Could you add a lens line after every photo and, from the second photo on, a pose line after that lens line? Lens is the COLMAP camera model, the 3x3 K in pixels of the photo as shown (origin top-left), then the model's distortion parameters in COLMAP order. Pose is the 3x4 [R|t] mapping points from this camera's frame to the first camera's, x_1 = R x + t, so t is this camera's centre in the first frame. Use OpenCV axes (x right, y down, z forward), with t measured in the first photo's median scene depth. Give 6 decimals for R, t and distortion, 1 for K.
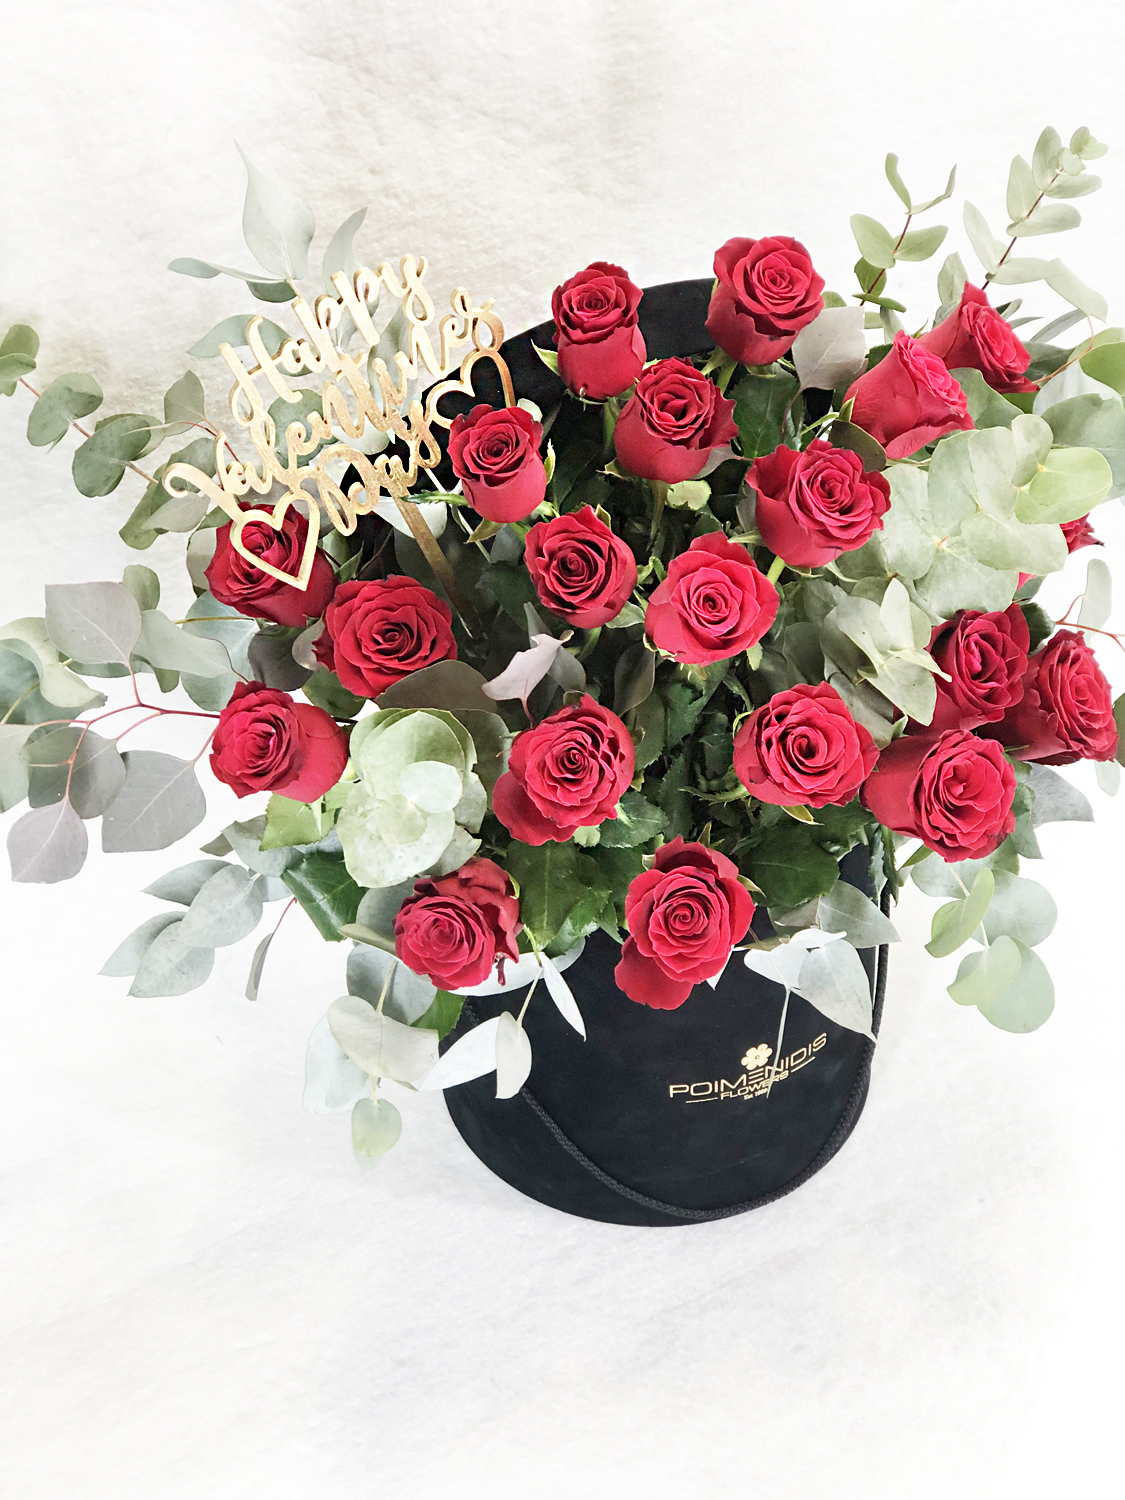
lens RADIAL K [[2443.9, 0, 533.9], [0, 2443.9, 742.6], [0, 0, 1]] dist [-0.016413, 0.652306]
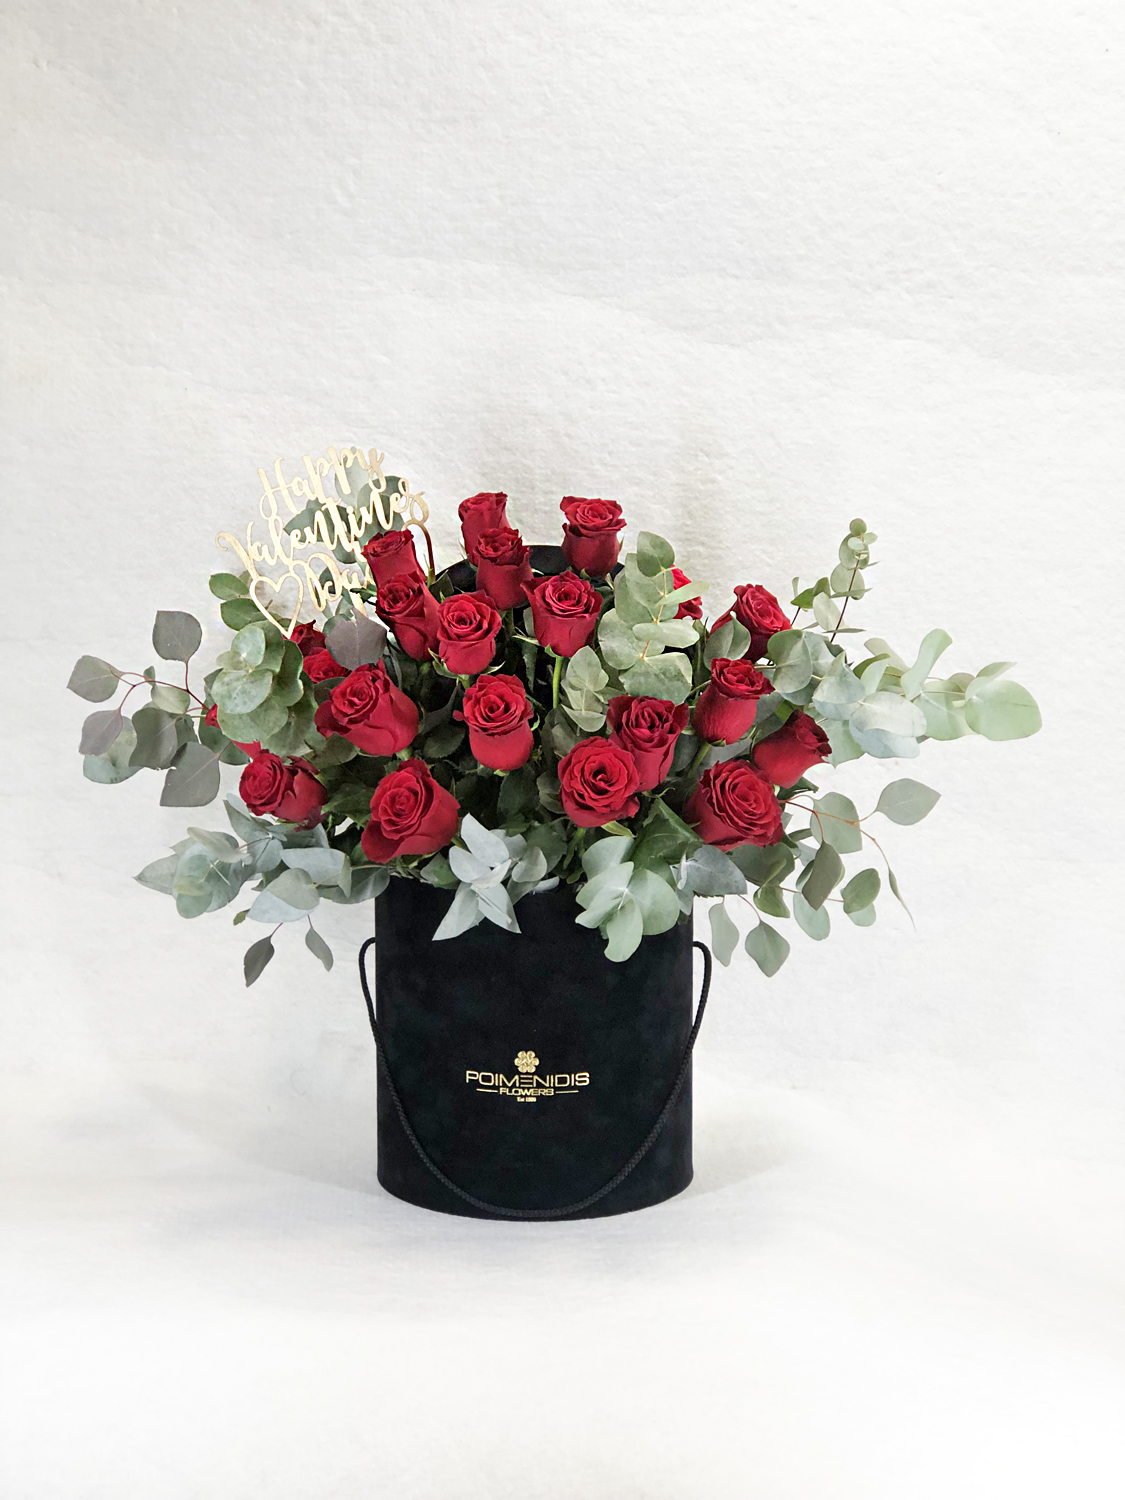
lens RADIAL K [[2443.9, 0, 533.9], [0, 2443.9, 742.6], [0, 0, 1]] dist [-0.016413, 0.652306]
pose [[0.893320, 0.095484, -0.439161, 0.691195], [-0.315588, 0.828991, -0.461712, 0.620340], [0.319975, 0.551051, 0.770687, -0.193611]]
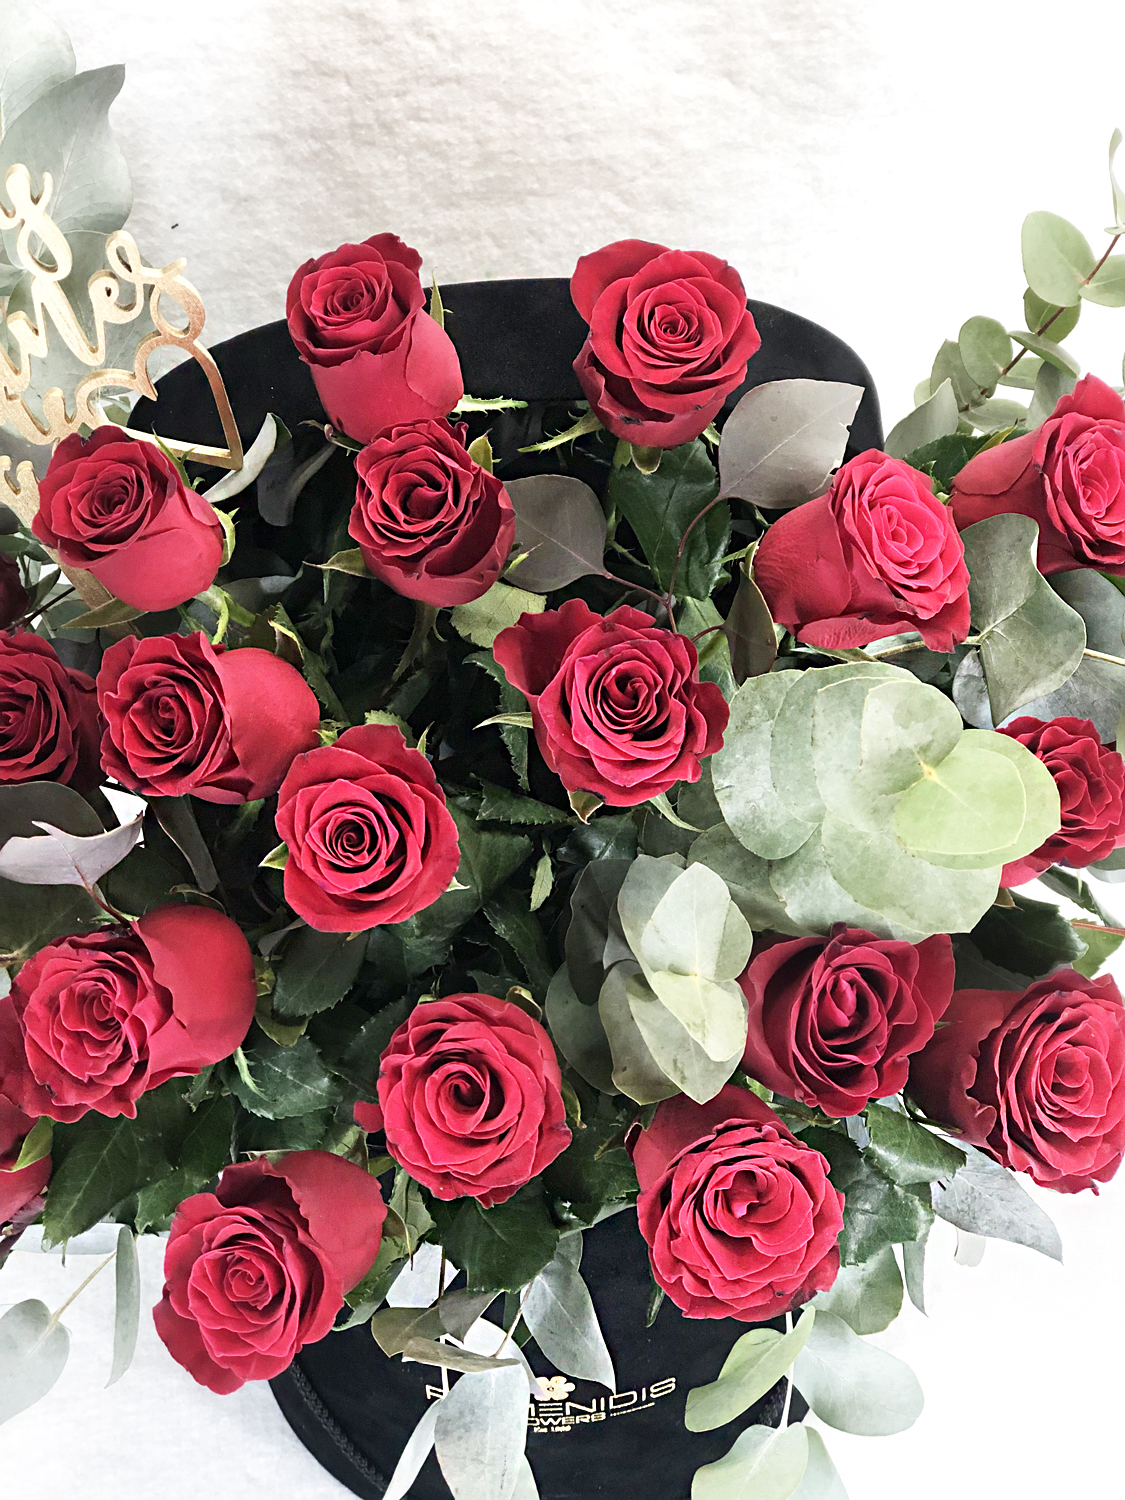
lens RADIAL K [[2456.1, 0, 545.4], [0, 2456.1, 746.3], [0, 0, 1]] dist [0.005653, 0.249777]
pose [[0.930637, 0.269973, -0.247043, 0.209845], [-0.242549, 0.960558, 0.136009, -0.138577], [0.274018, -0.066655, 0.959412, 0.338292]]
